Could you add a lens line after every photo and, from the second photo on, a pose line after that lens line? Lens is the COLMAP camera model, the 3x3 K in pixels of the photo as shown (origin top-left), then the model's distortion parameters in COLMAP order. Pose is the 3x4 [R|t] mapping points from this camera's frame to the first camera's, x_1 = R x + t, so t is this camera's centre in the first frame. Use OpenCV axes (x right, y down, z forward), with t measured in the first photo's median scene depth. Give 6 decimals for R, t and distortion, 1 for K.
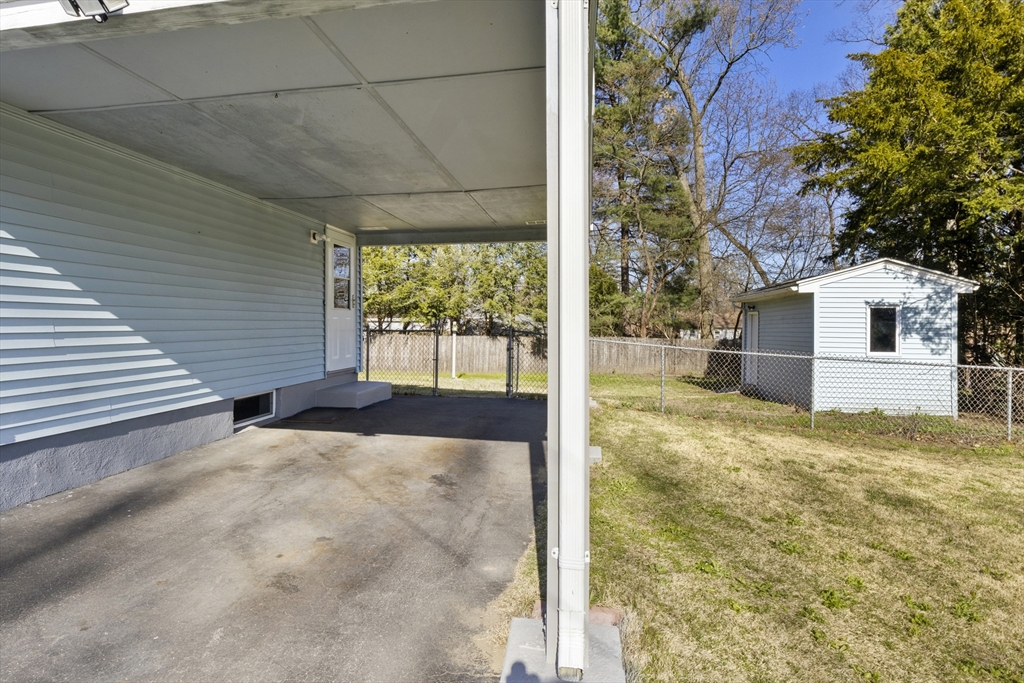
lens RADIAL K [[508.8, 0, 503.1], [0, 508.8, 336.8], [0, 0, 1]] dist [-0.007741, -0.001209]
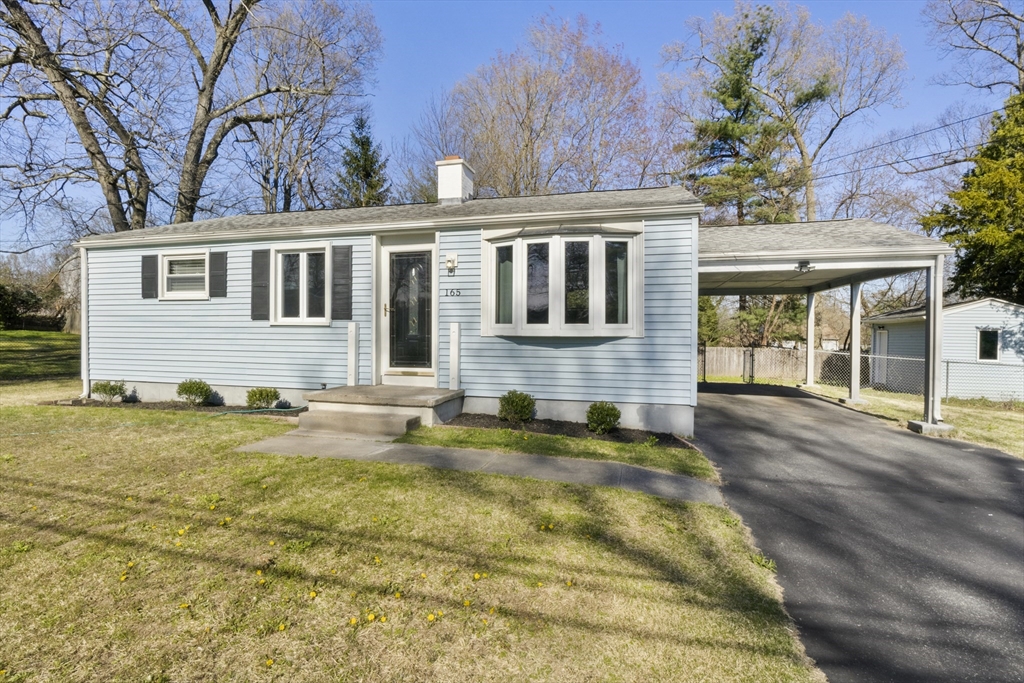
lens RADIAL K [[508.8, 0, 504.5], [0, 508.8, 338.7], [0, 0, 1]] dist [-0.007741, -0.001209]
pose [[0.994150, 0.008021, -0.107713, -0.518428], [-0.009282, 0.999894, -0.011212, -0.003958], [0.107611, 0.012146, 0.994119, -0.646822]]
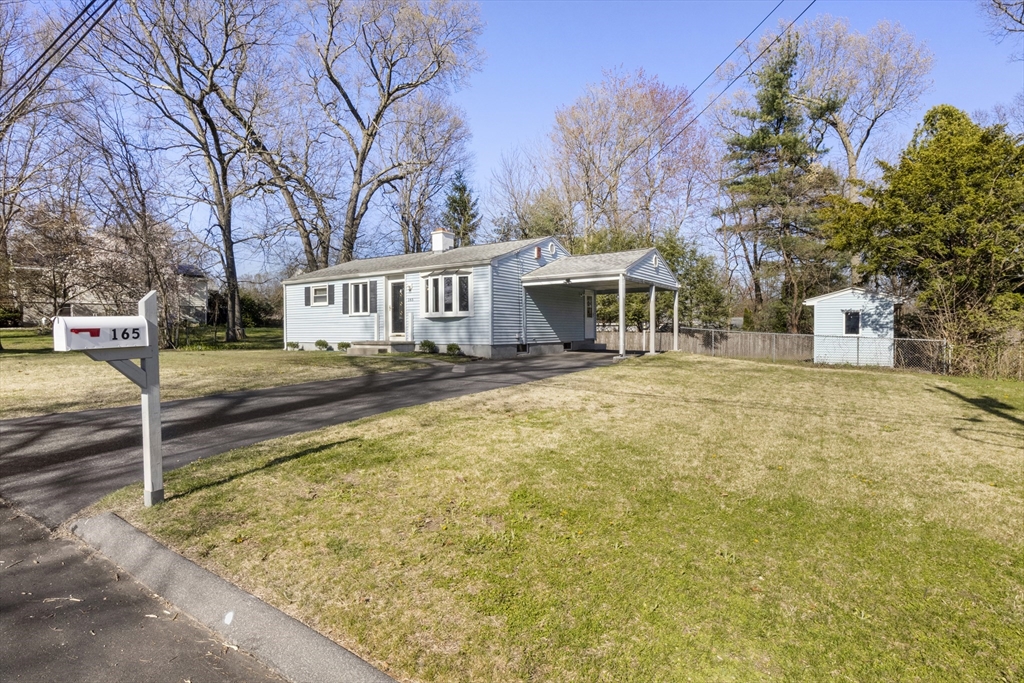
lens RADIAL K [[508.8, 0, 502.9], [0, 508.8, 339.3], [0, 0, 1]] dist [-0.007741, -0.001209]
pose [[0.908068, 0.002057, -0.418818, 0.323132], [-0.004909, 0.999972, -0.005733, 0.062760], [0.418794, 0.007262, 0.908052, -1.346419]]
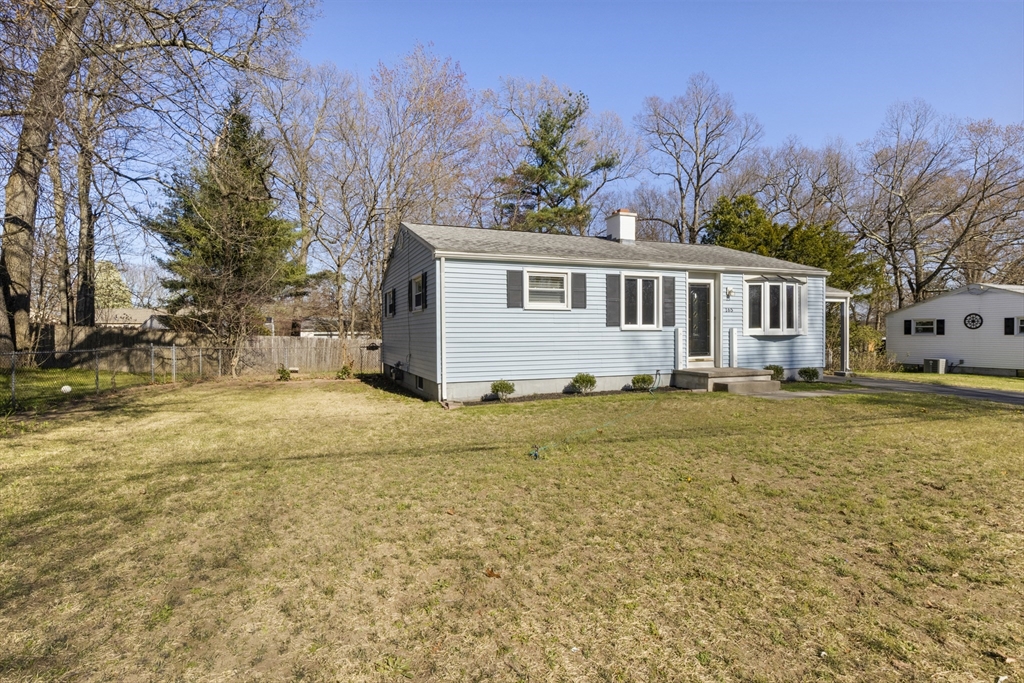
lens RADIAL K [[508.8, 0, 504.0], [0, 508.8, 341.0], [0, 0, 1]] dist [-0.007741, -0.001209]
pose [[0.861200, -0.011754, 0.508130, -1.765649], [0.017234, 0.999833, -0.006082, -0.004731], [-0.507973, 0.013994, 0.861259, -0.711188]]
